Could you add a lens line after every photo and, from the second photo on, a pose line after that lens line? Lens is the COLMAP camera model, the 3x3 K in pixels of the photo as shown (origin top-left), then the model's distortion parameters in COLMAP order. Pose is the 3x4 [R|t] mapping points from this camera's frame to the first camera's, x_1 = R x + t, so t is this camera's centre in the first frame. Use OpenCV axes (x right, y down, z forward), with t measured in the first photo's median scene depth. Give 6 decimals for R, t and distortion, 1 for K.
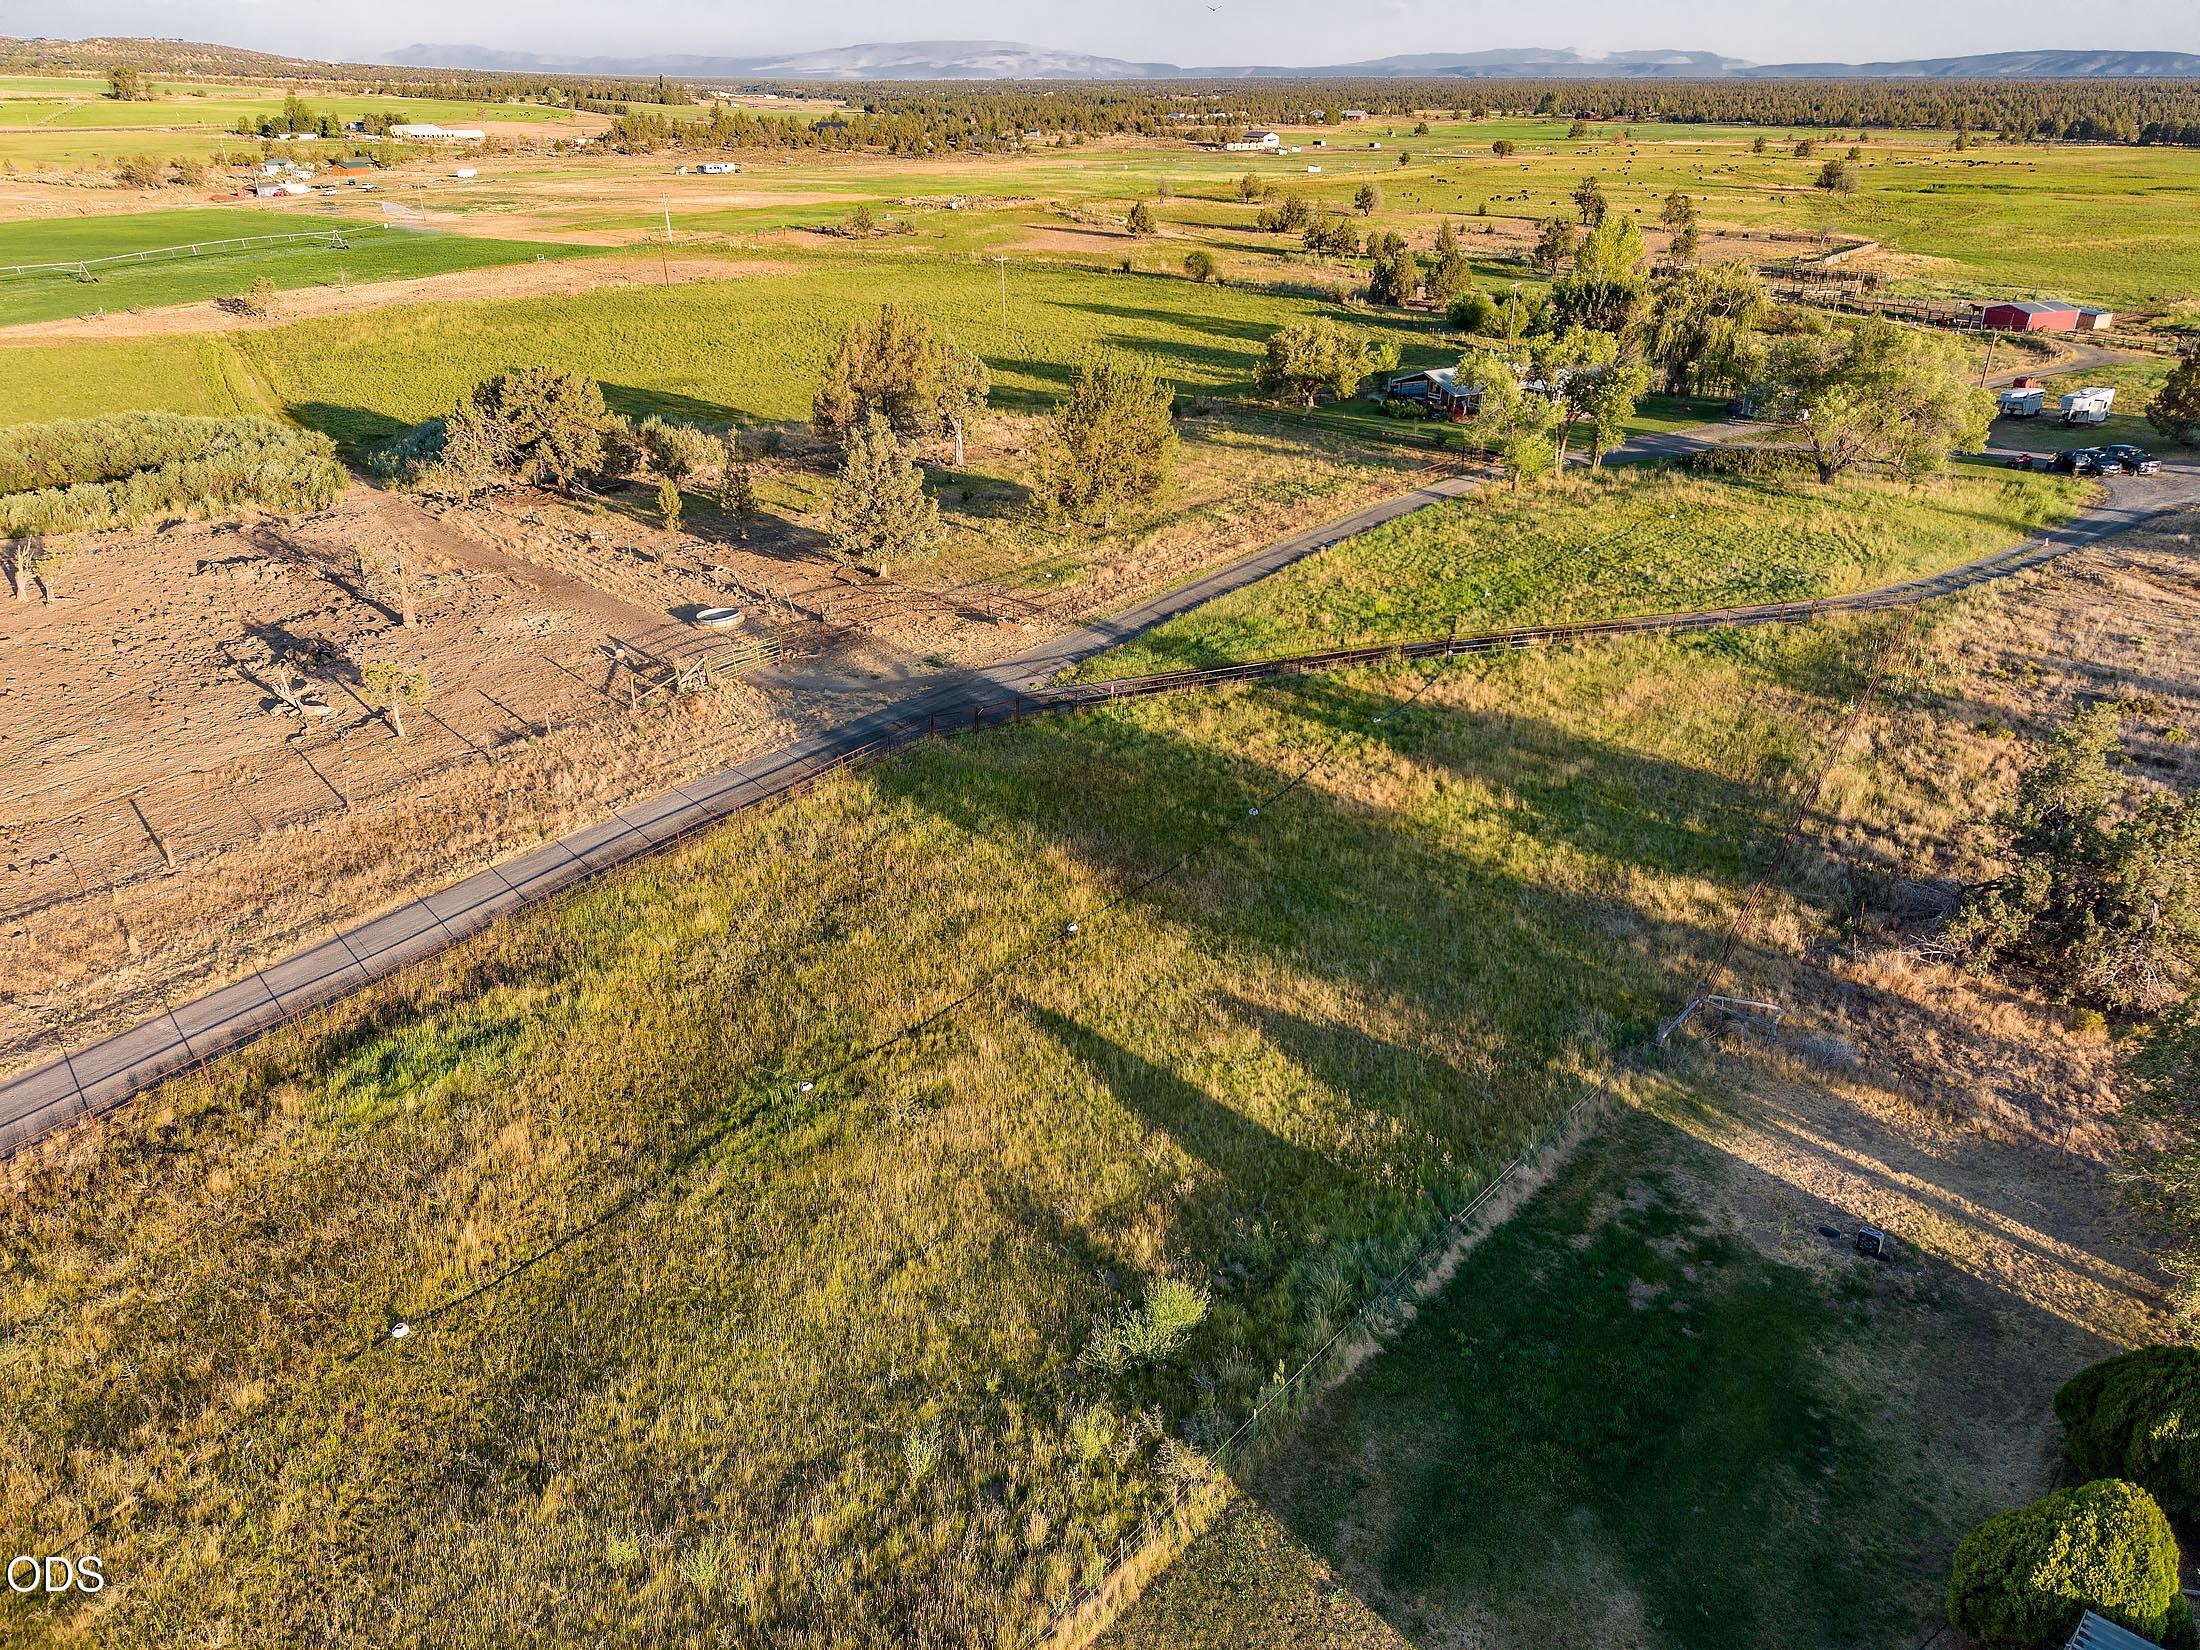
lens RADIAL K [[1504.4, 0, 1100.0], [0, 1504.4, 825.0], [0, 0, 1]] dist [0.017214, -0.007531]
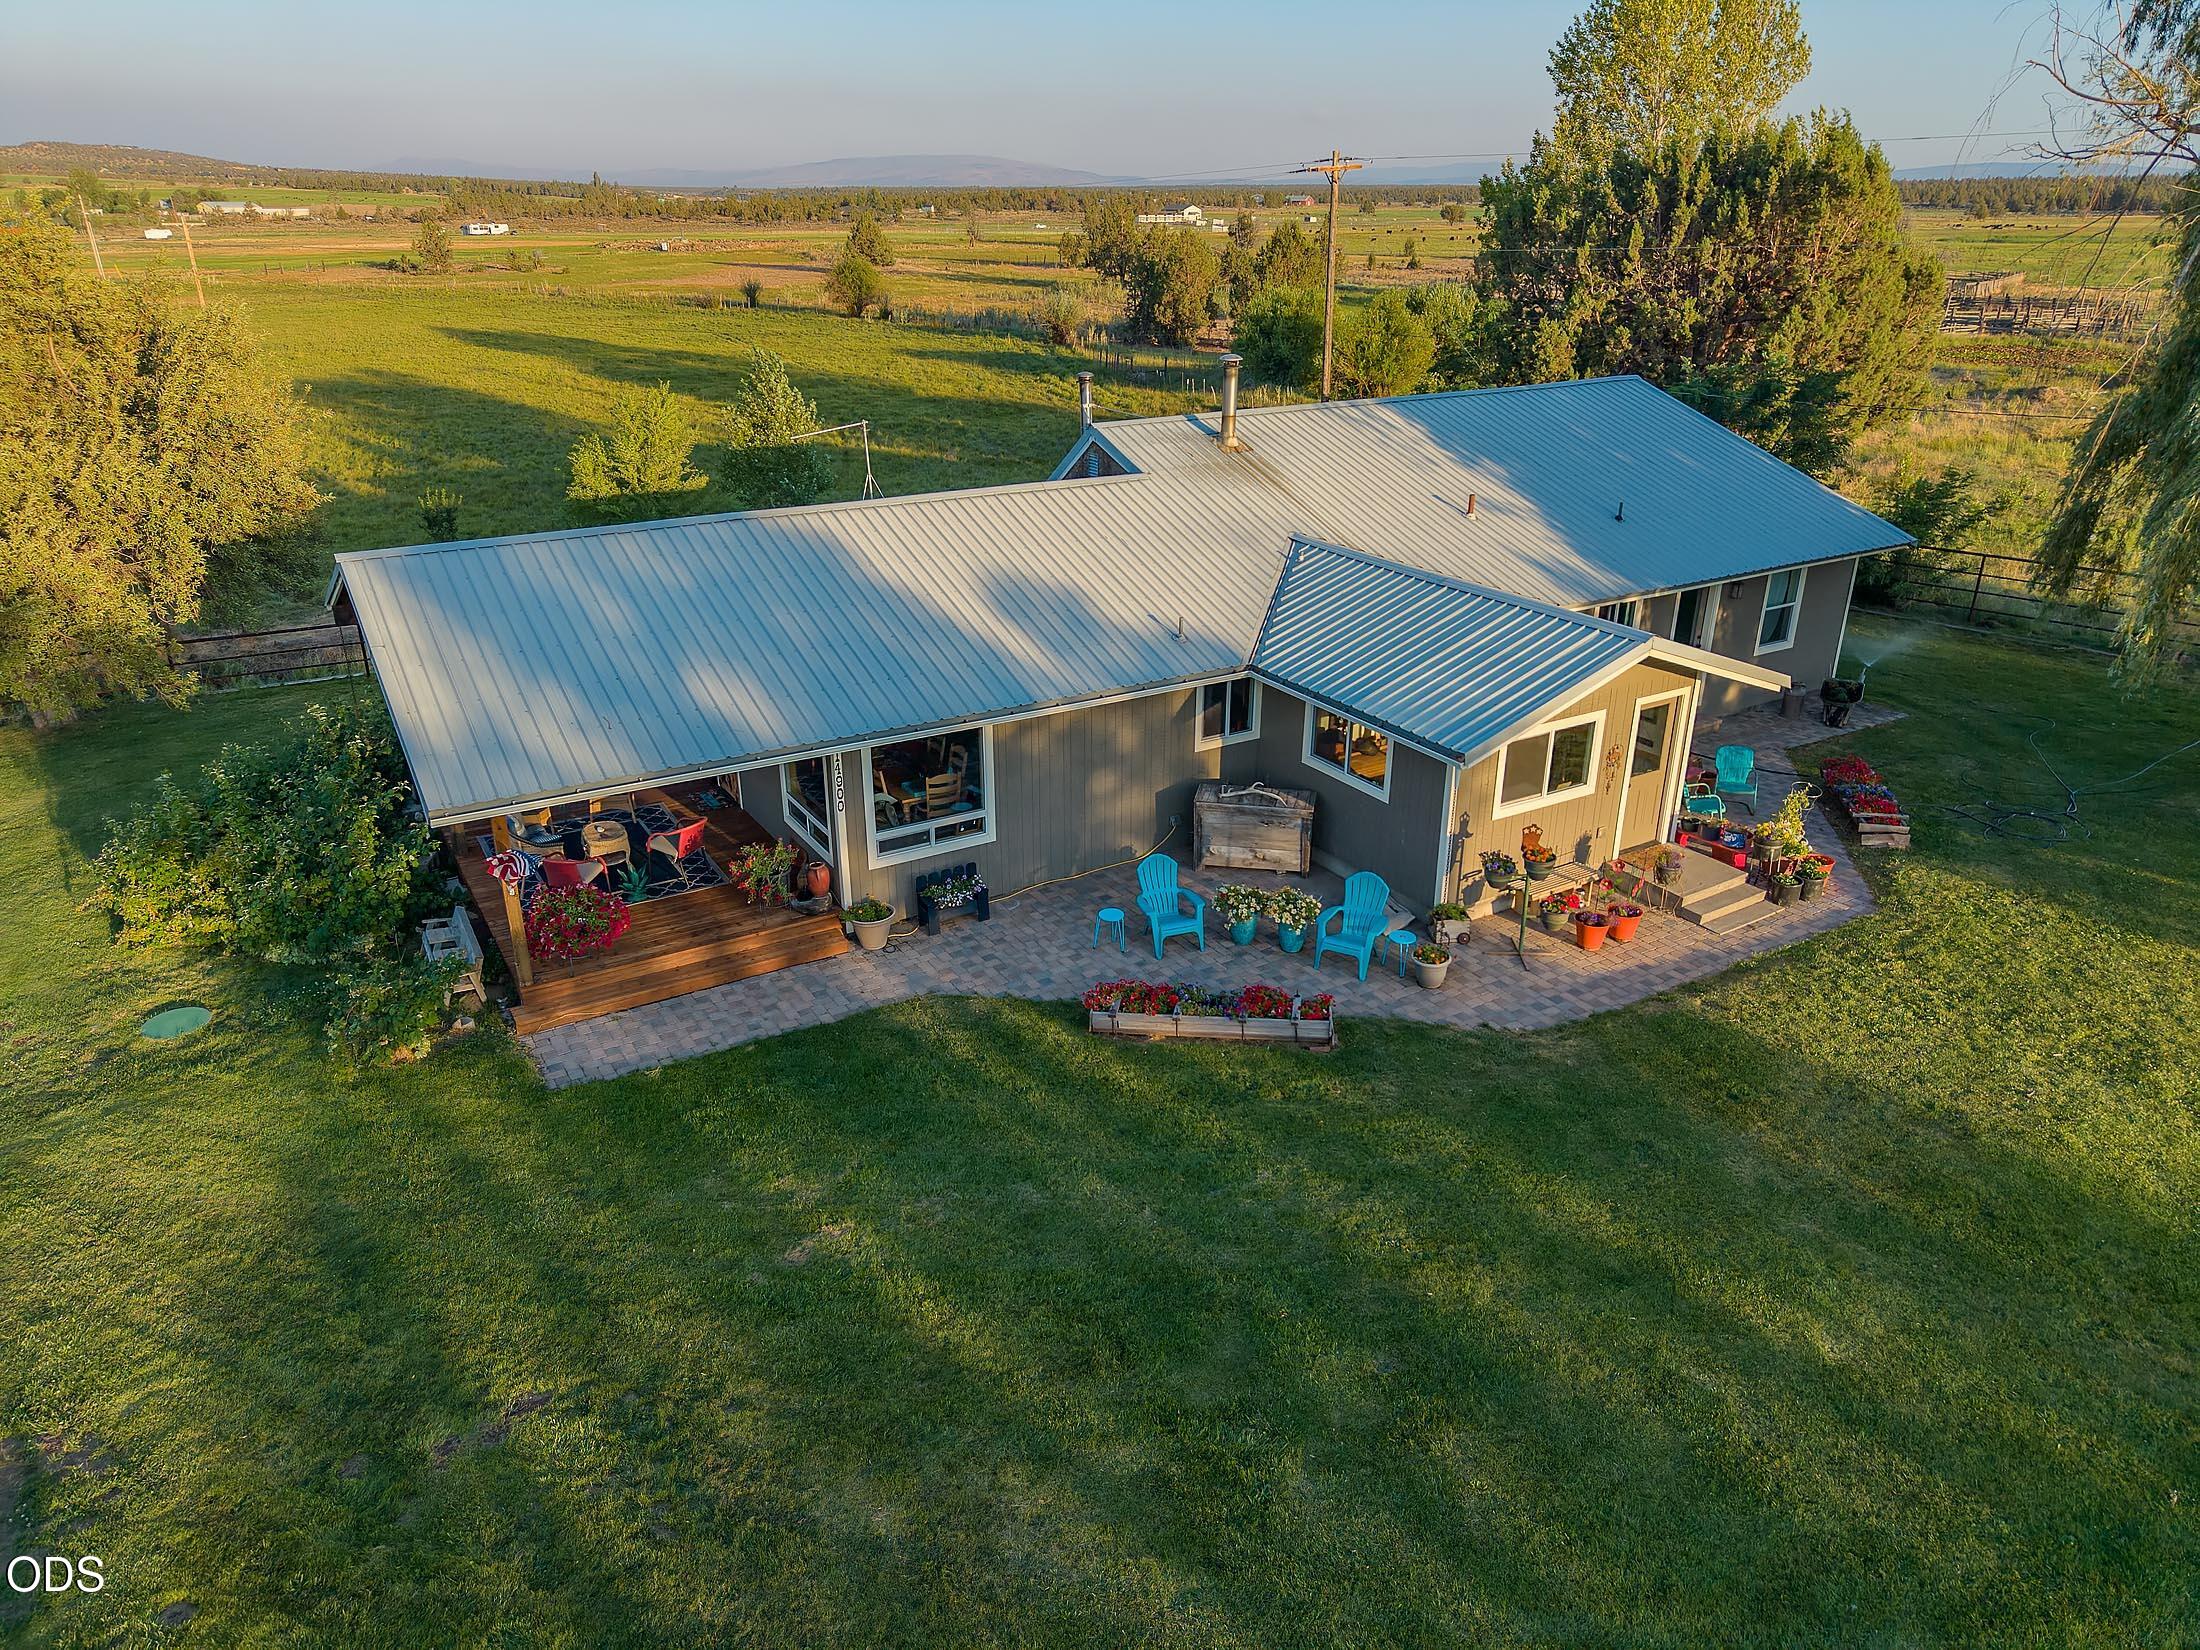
lens RADIAL K [[1504.4, 0, 1100.0], [0, 1504.4, 825.0], [0, 0, 1]] dist [0.017214, -0.007531]
pose [[0.999868, -0.007413, 0.014450, 0.451804], [0.008282, 0.998098, -0.061087, -0.453694], [-0.013970, 0.061198, 0.998028, 1.475836]]
